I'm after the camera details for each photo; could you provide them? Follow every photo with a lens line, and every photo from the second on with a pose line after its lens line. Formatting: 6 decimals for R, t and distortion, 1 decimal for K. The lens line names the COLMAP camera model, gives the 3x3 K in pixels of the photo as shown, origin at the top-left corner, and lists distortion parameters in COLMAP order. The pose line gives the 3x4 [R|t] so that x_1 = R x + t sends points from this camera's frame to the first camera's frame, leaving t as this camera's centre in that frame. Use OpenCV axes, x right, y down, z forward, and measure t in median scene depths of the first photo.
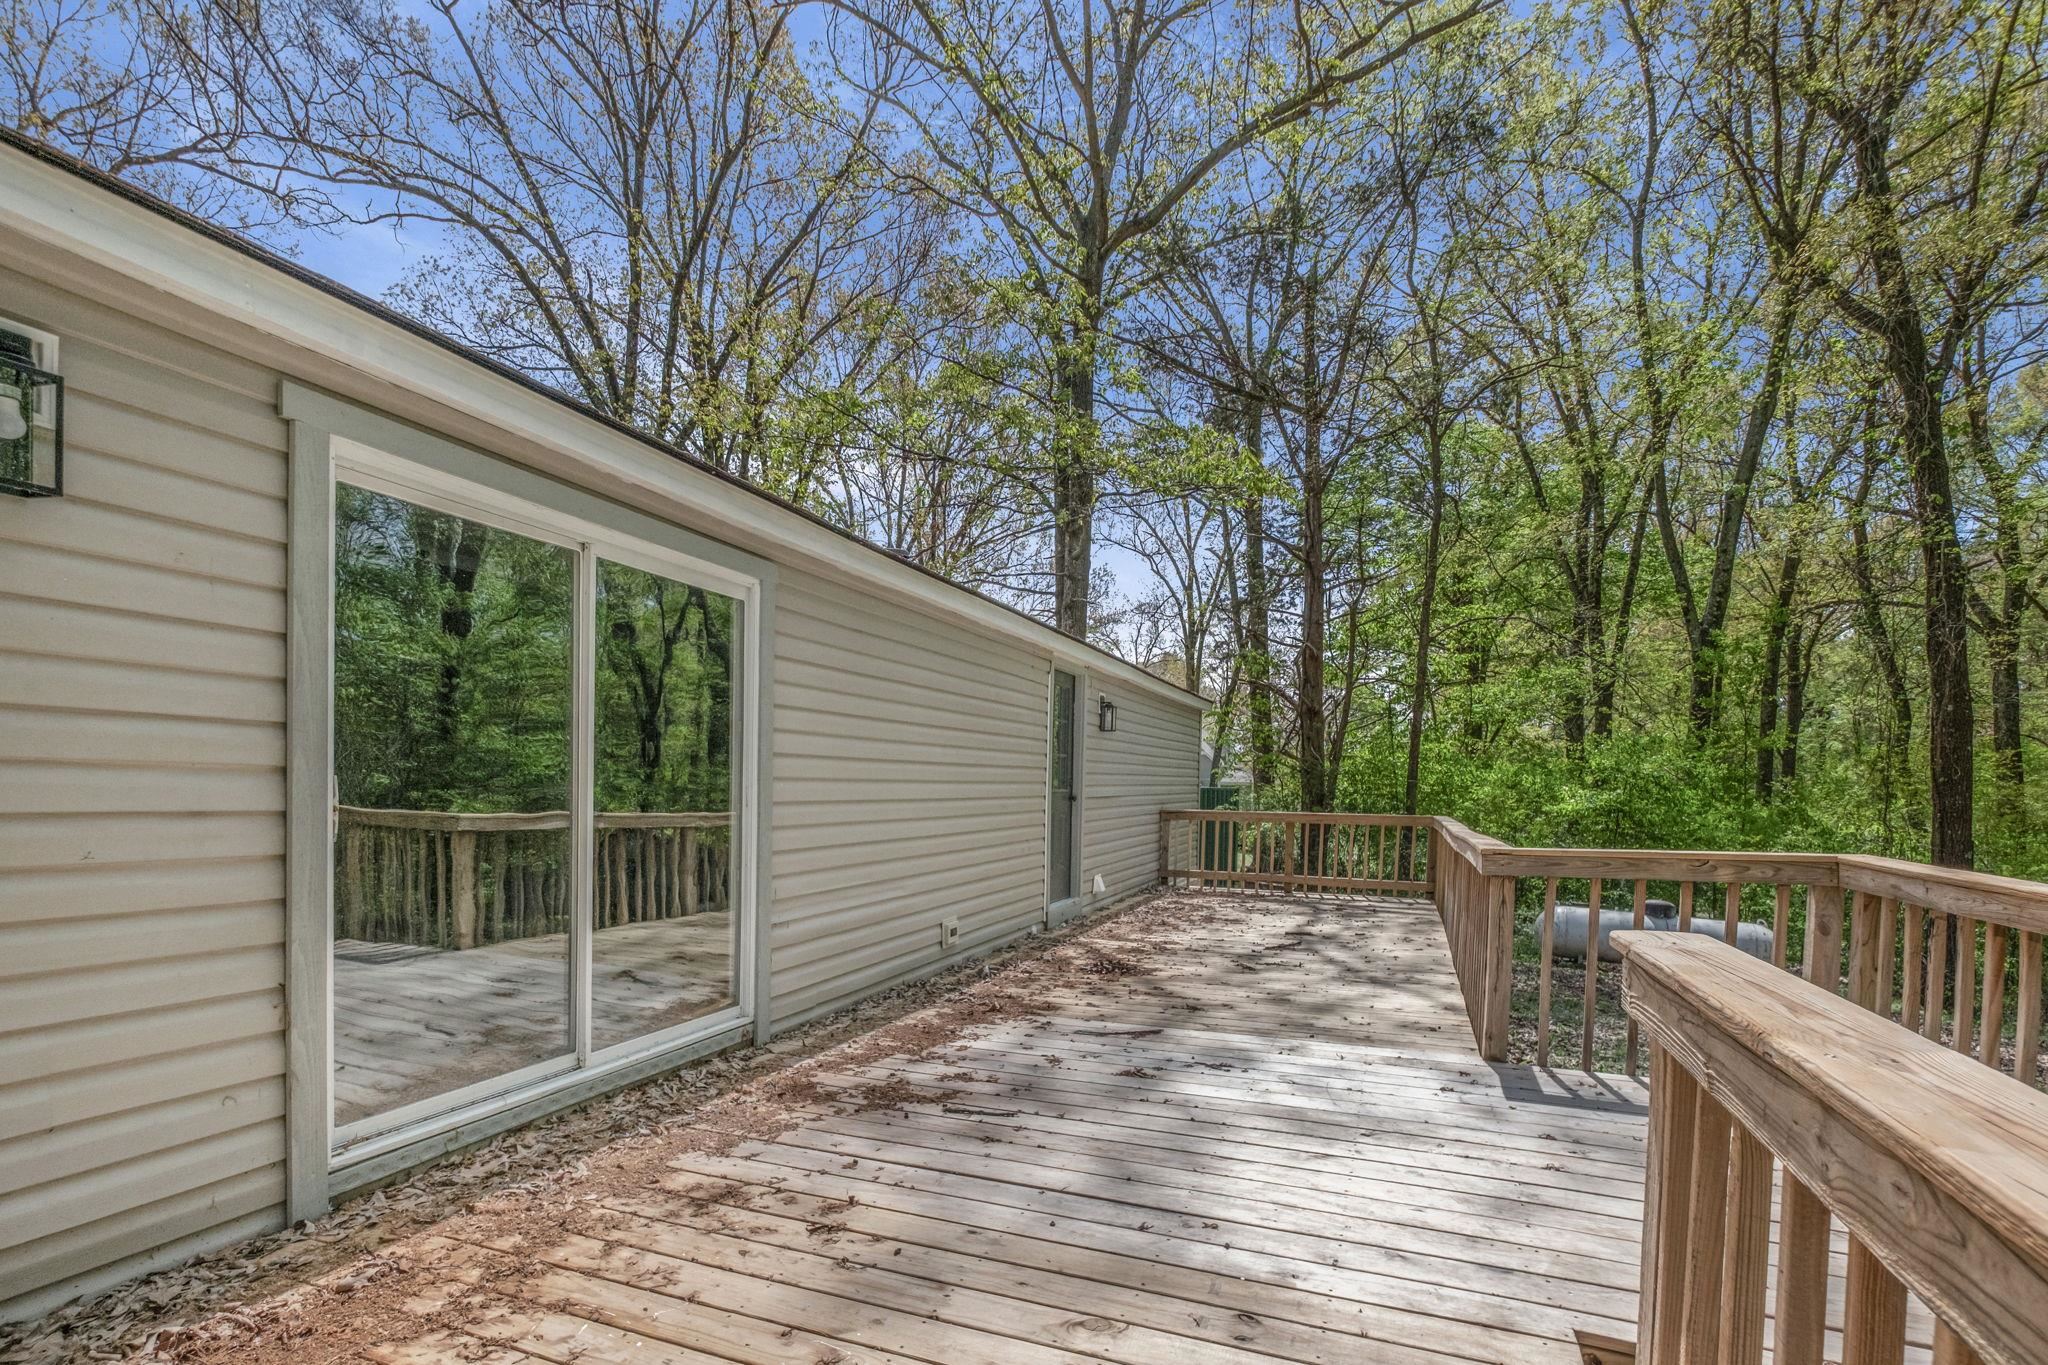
lens RADIAL K [[901.2, 0, 1025.8], [0, 901.2, 707.2], [0, 0, 1]] dist [0.001960, -0.004599]
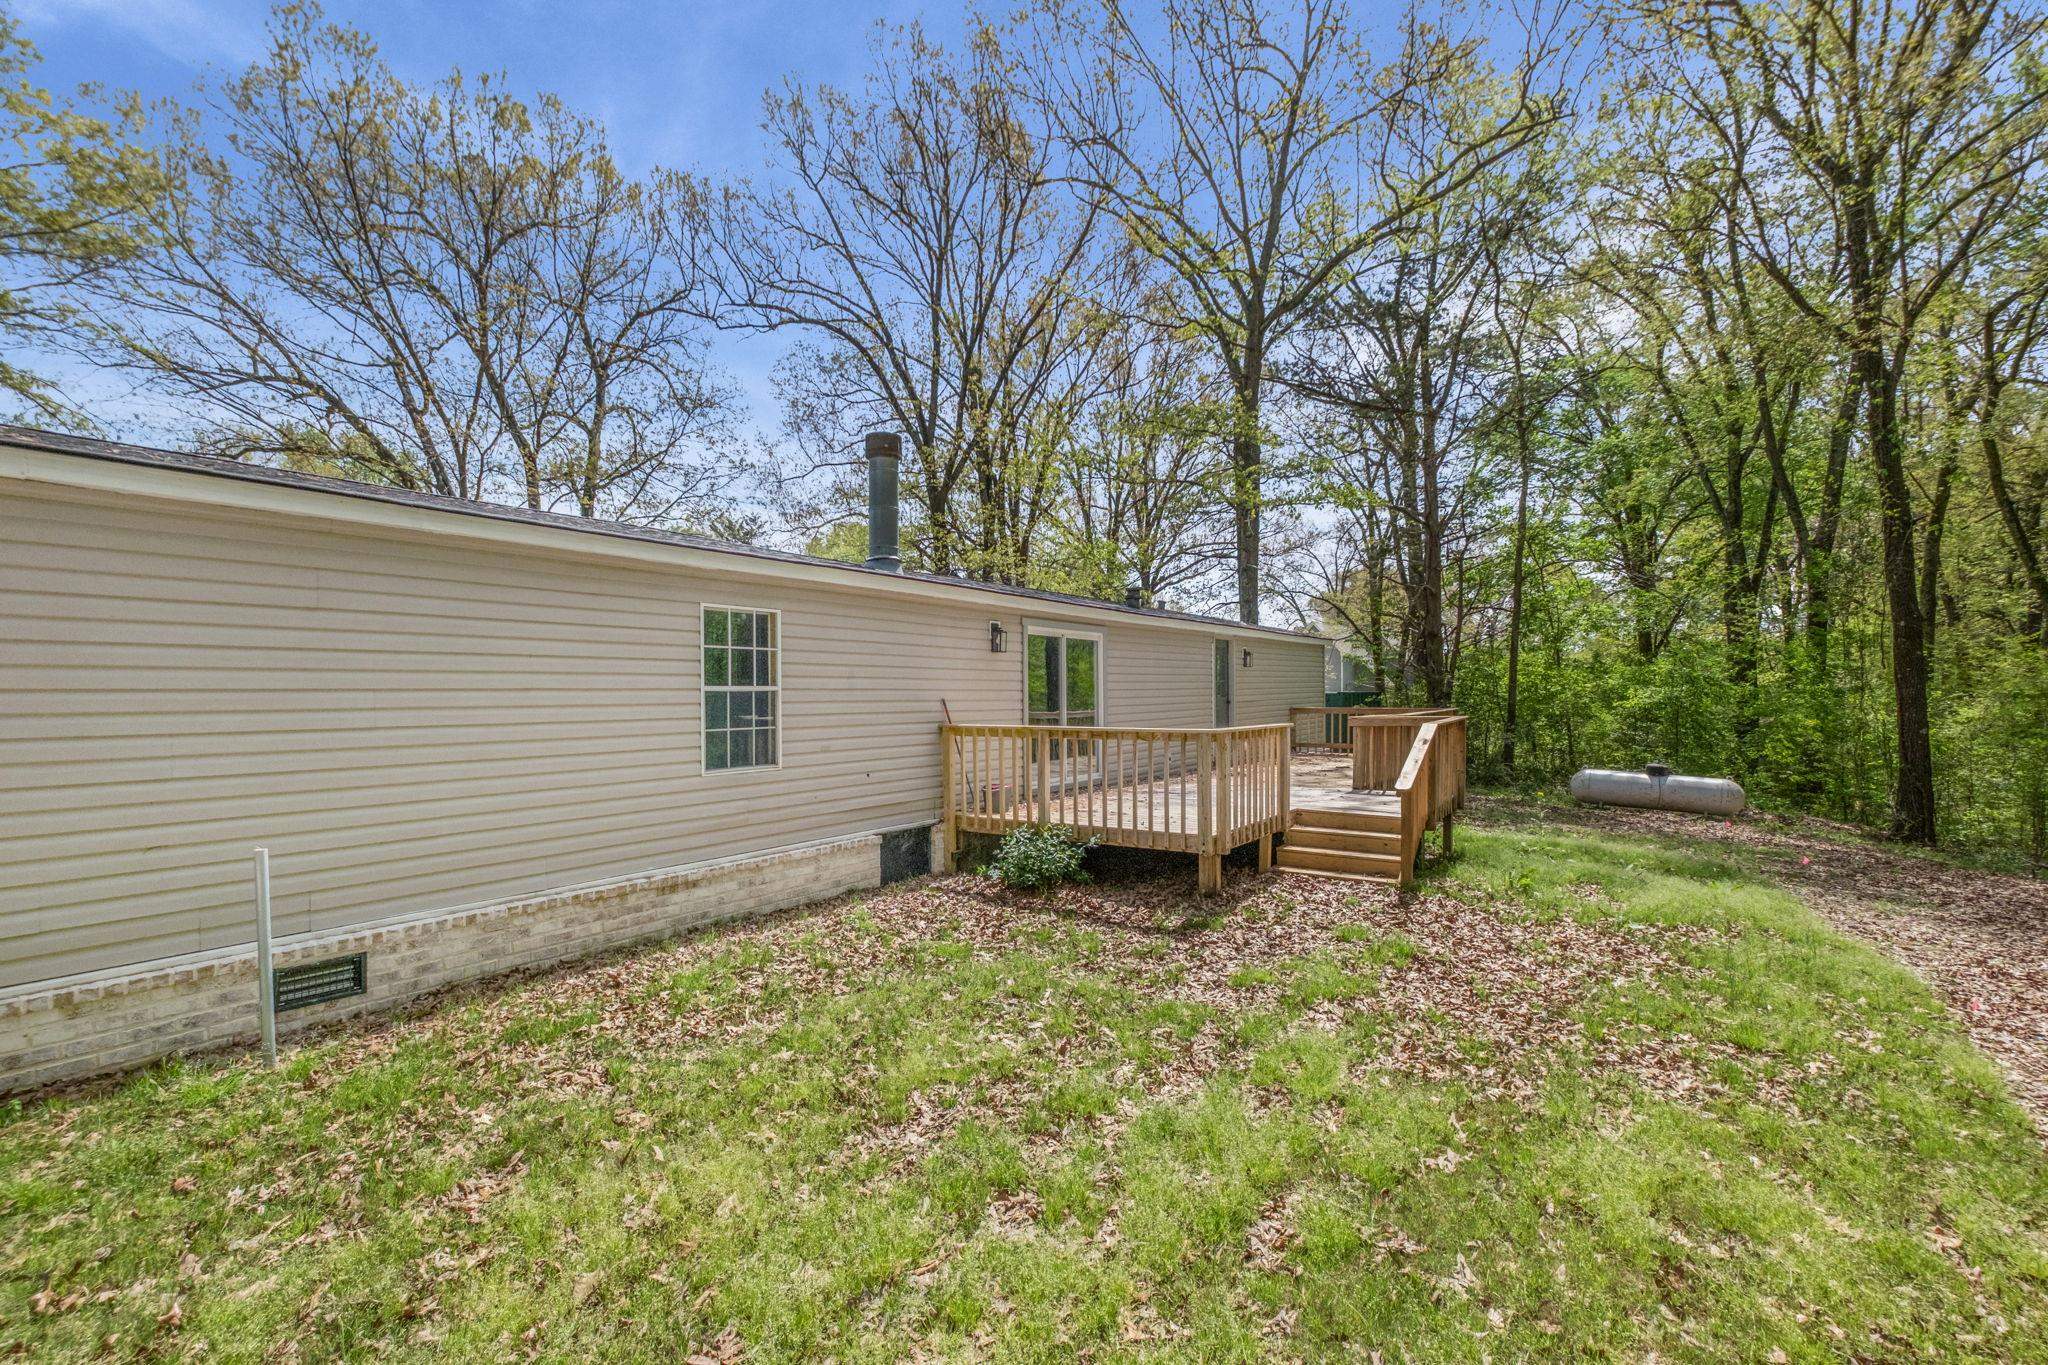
lens RADIAL K [[901.2, 0, 1025.8], [0, 901.2, 707.2], [0, 0, 1]] dist [0.001960, -0.004599]
pose [[0.972119, -0.014316, -0.234050, 0.038662], [0.041162, 0.993054, 0.110224, -0.057691], [0.230846, -0.116785, 0.965956, -0.466735]]
